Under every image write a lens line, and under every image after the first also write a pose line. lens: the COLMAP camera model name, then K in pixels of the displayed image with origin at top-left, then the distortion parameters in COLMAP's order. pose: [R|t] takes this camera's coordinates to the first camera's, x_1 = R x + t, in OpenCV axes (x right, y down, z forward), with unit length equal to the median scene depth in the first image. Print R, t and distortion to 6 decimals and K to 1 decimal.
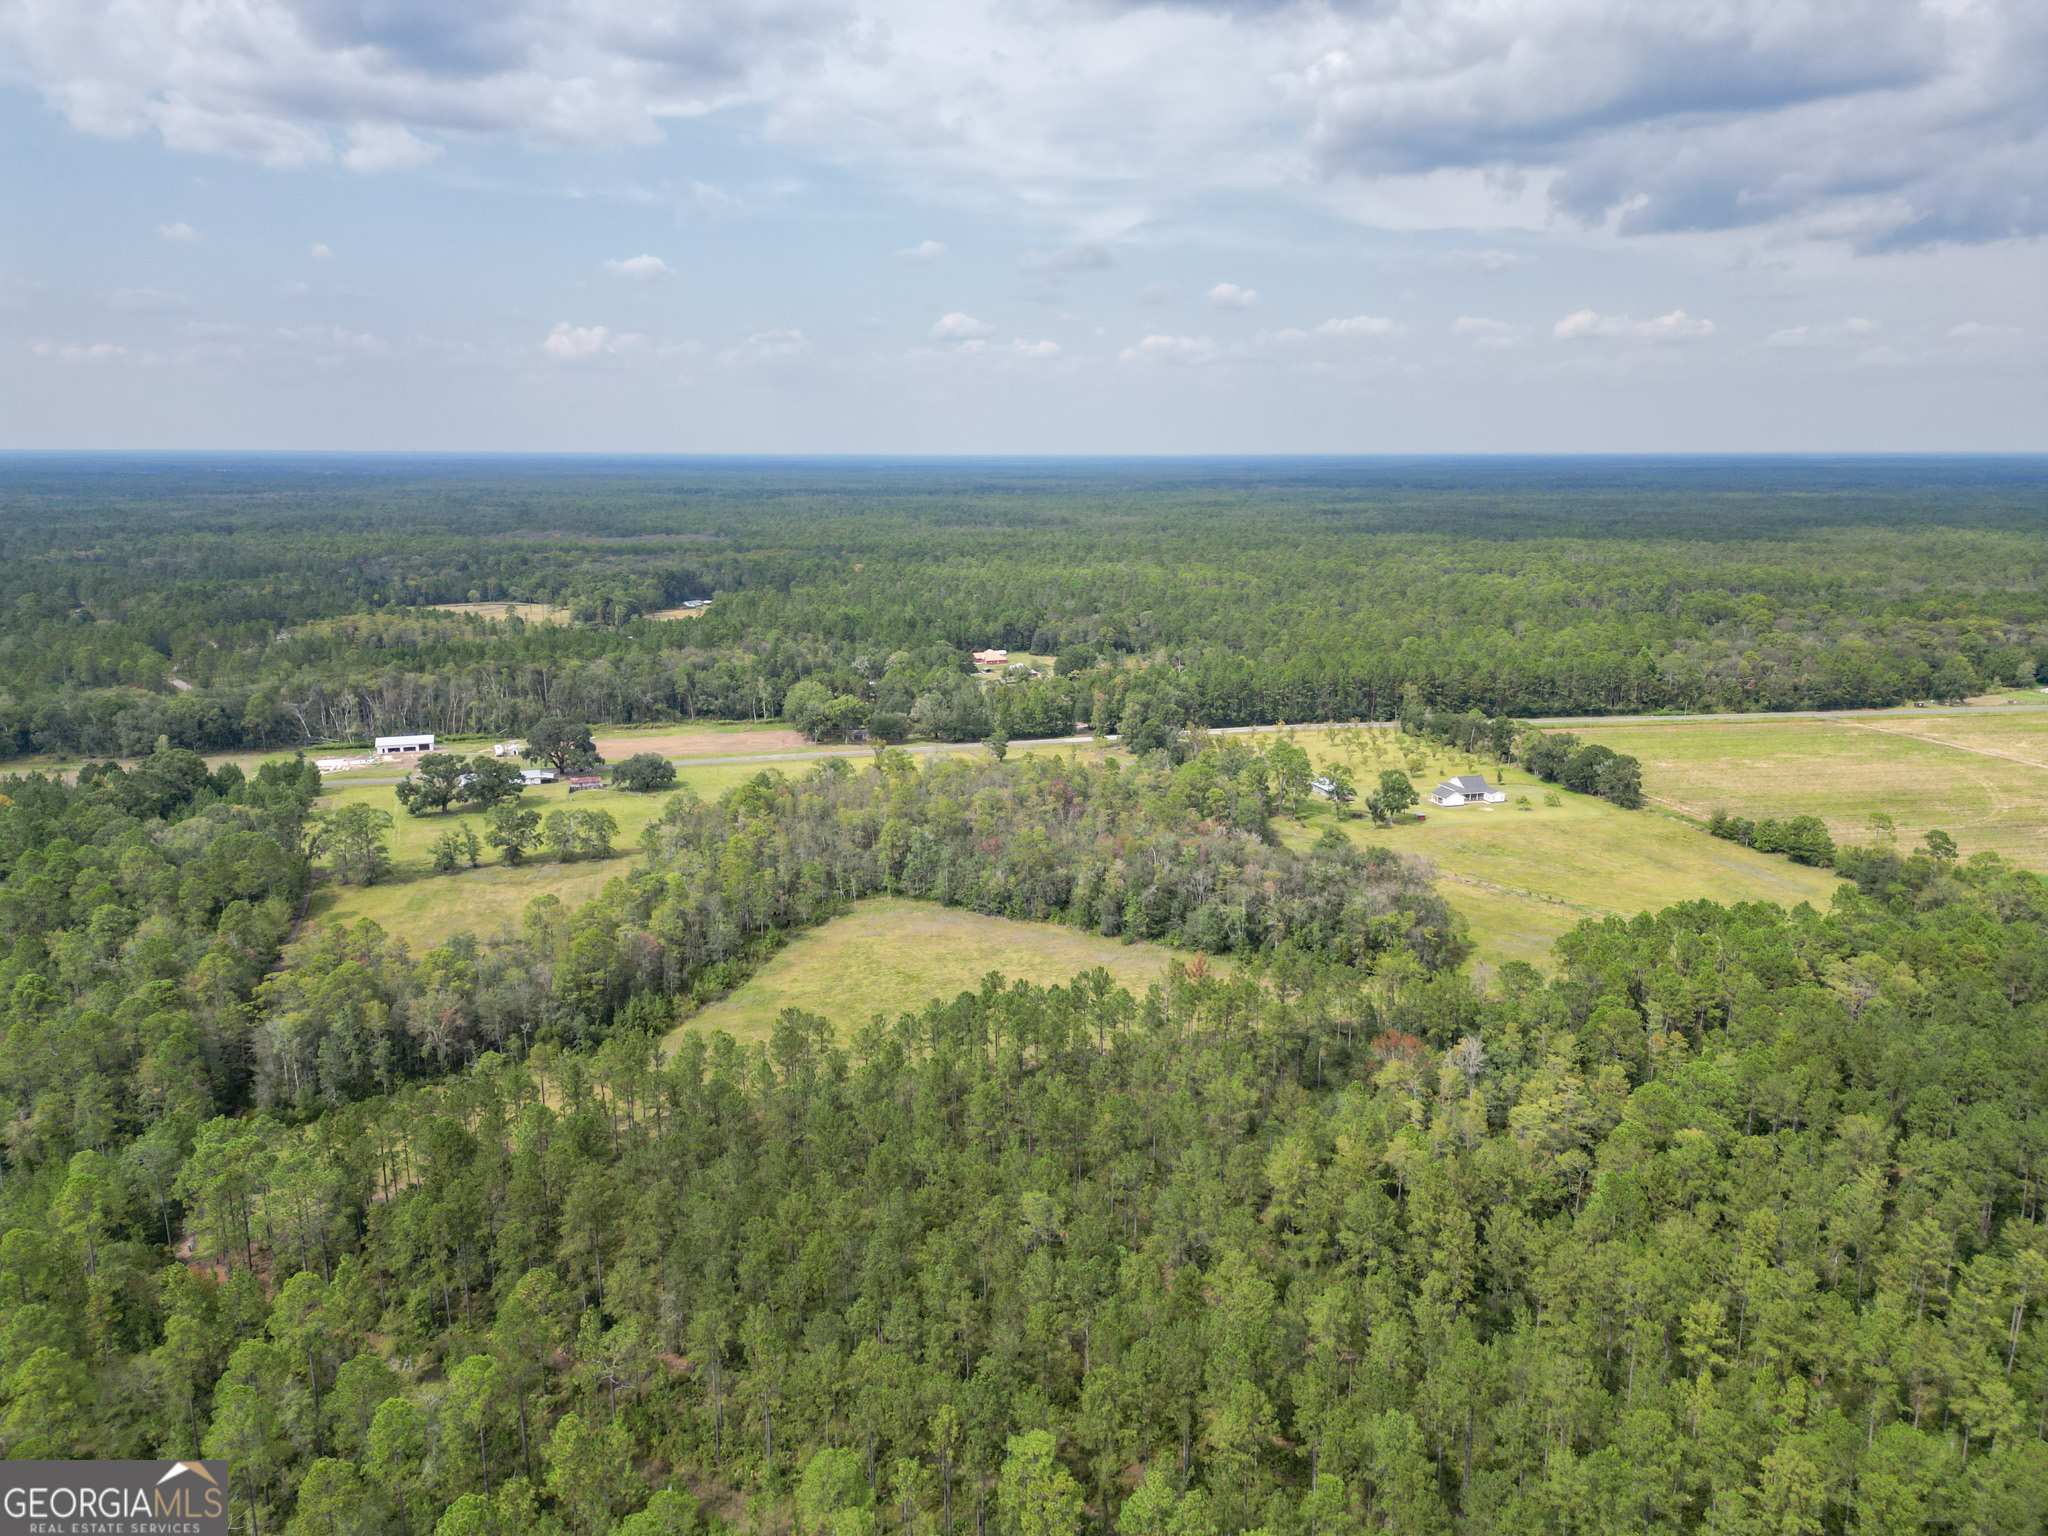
lens RADIAL K [[1438.0, 0, 1017.3], [0, 1438.0, 759.6], [0, 0, 1]] dist [0.056086, -0.048698]
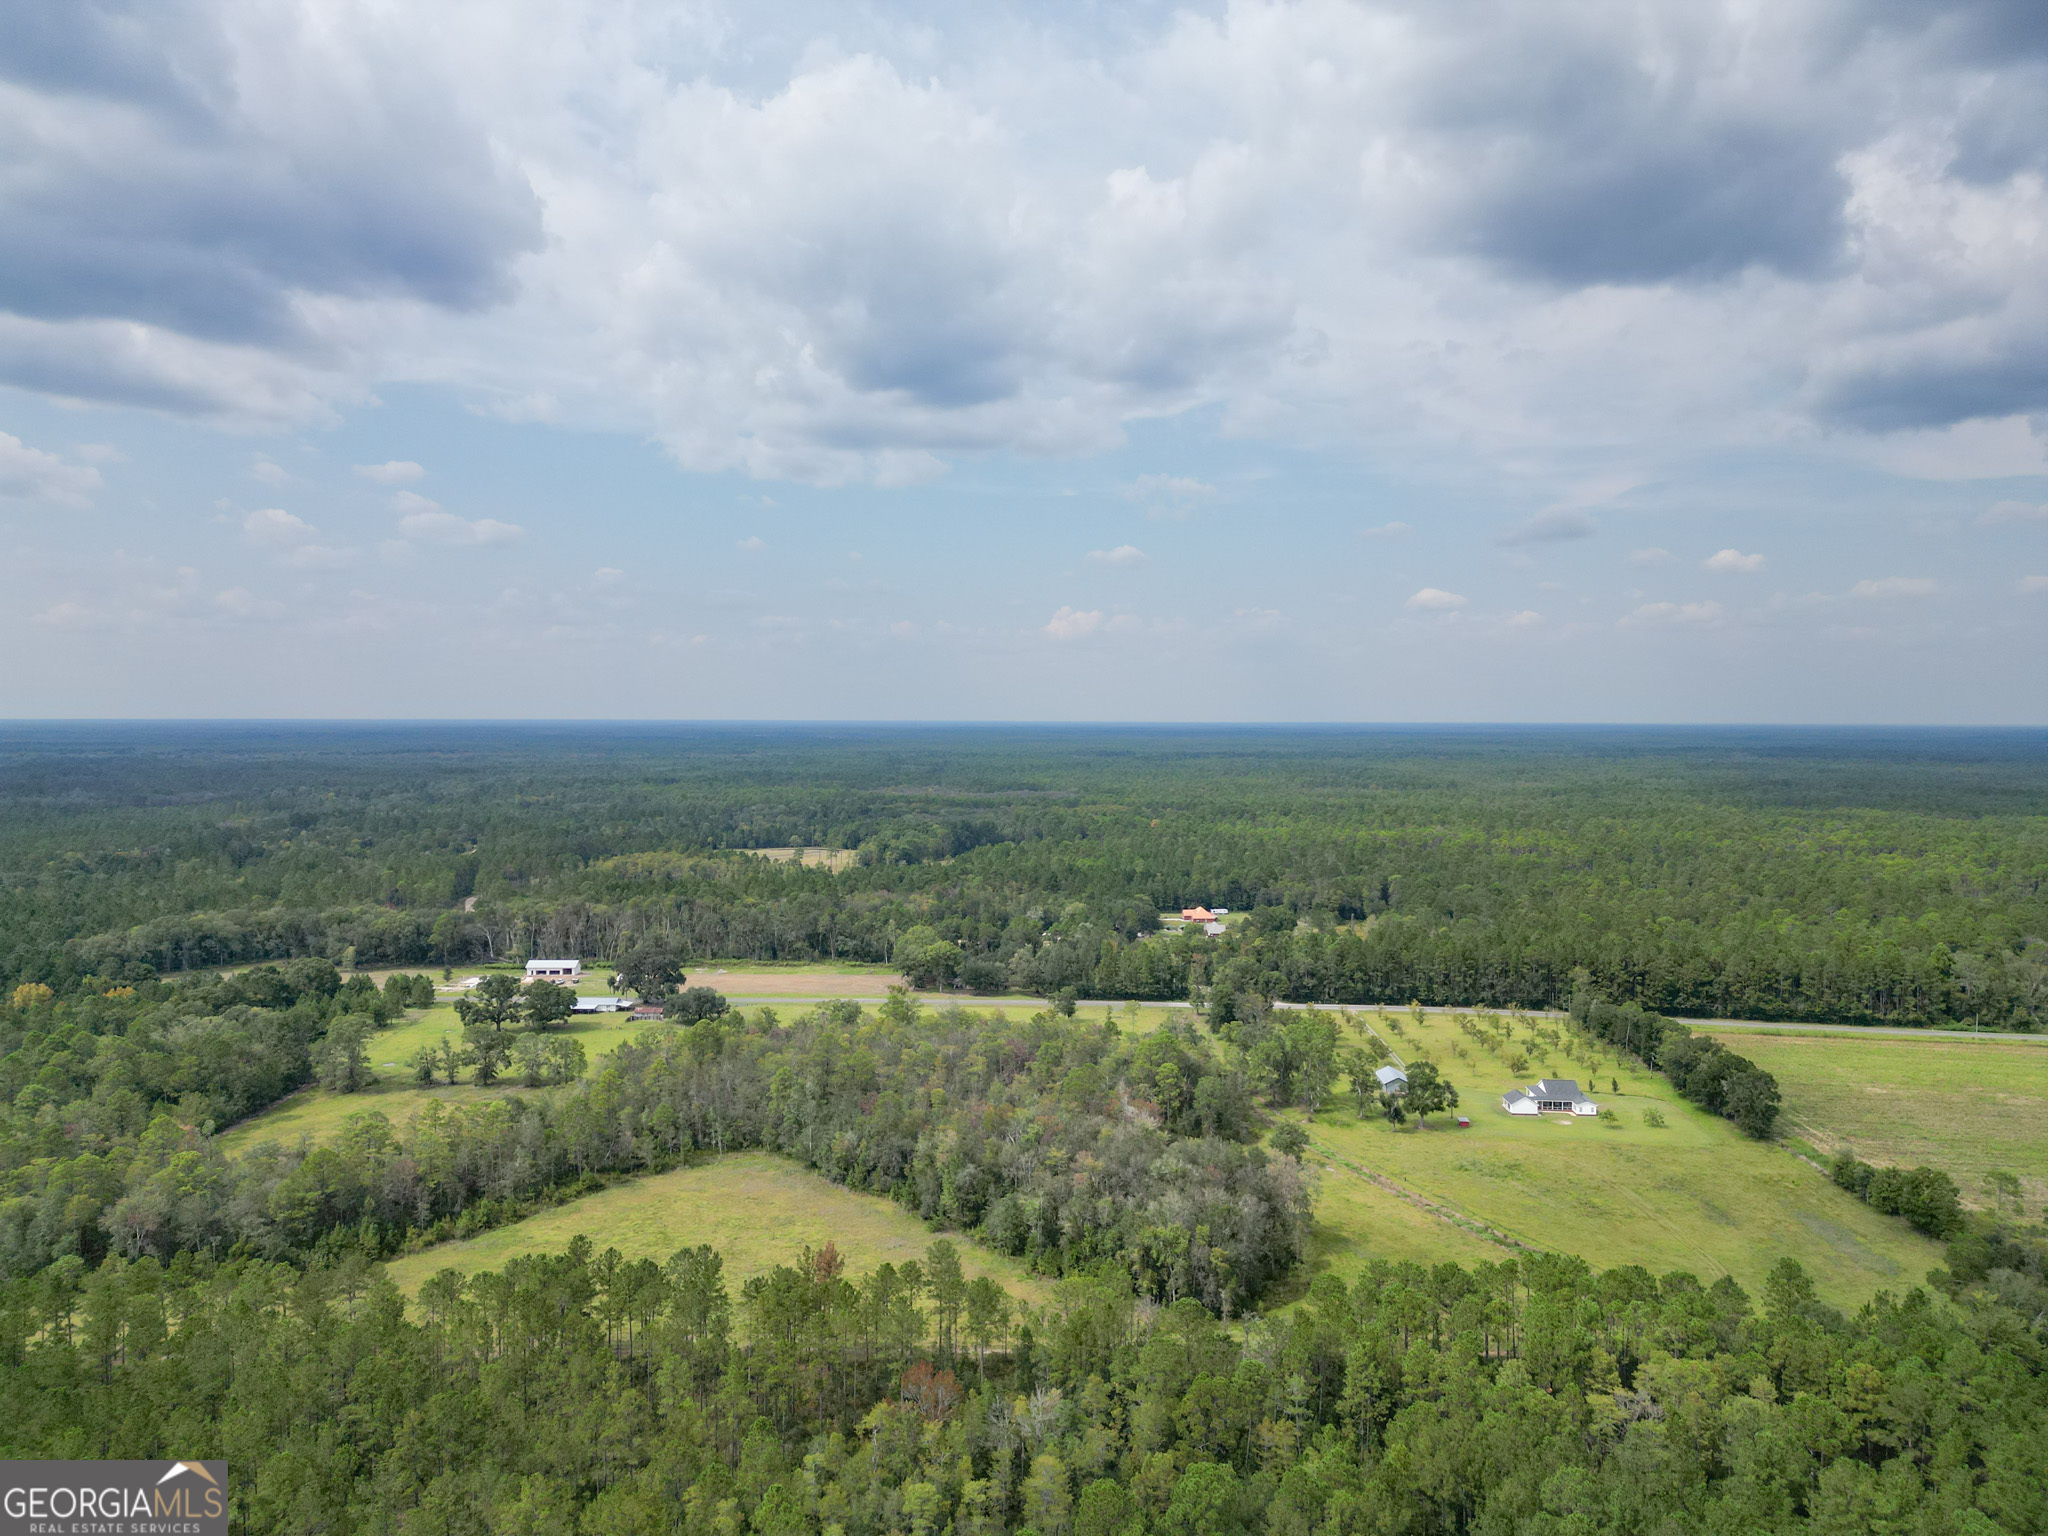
lens RADIAL K [[1418.9, 0, 1024.0], [0, 1418.9, 720.7], [0, 0, 1]] dist [0.078206, -0.088767]
pose [[0.944694, 0.002848, -0.327940, 0.248888], [-0.071242, 0.977865, -0.196735, -0.005132], [0.320121, 0.209217, 0.923986, 0.084712]]
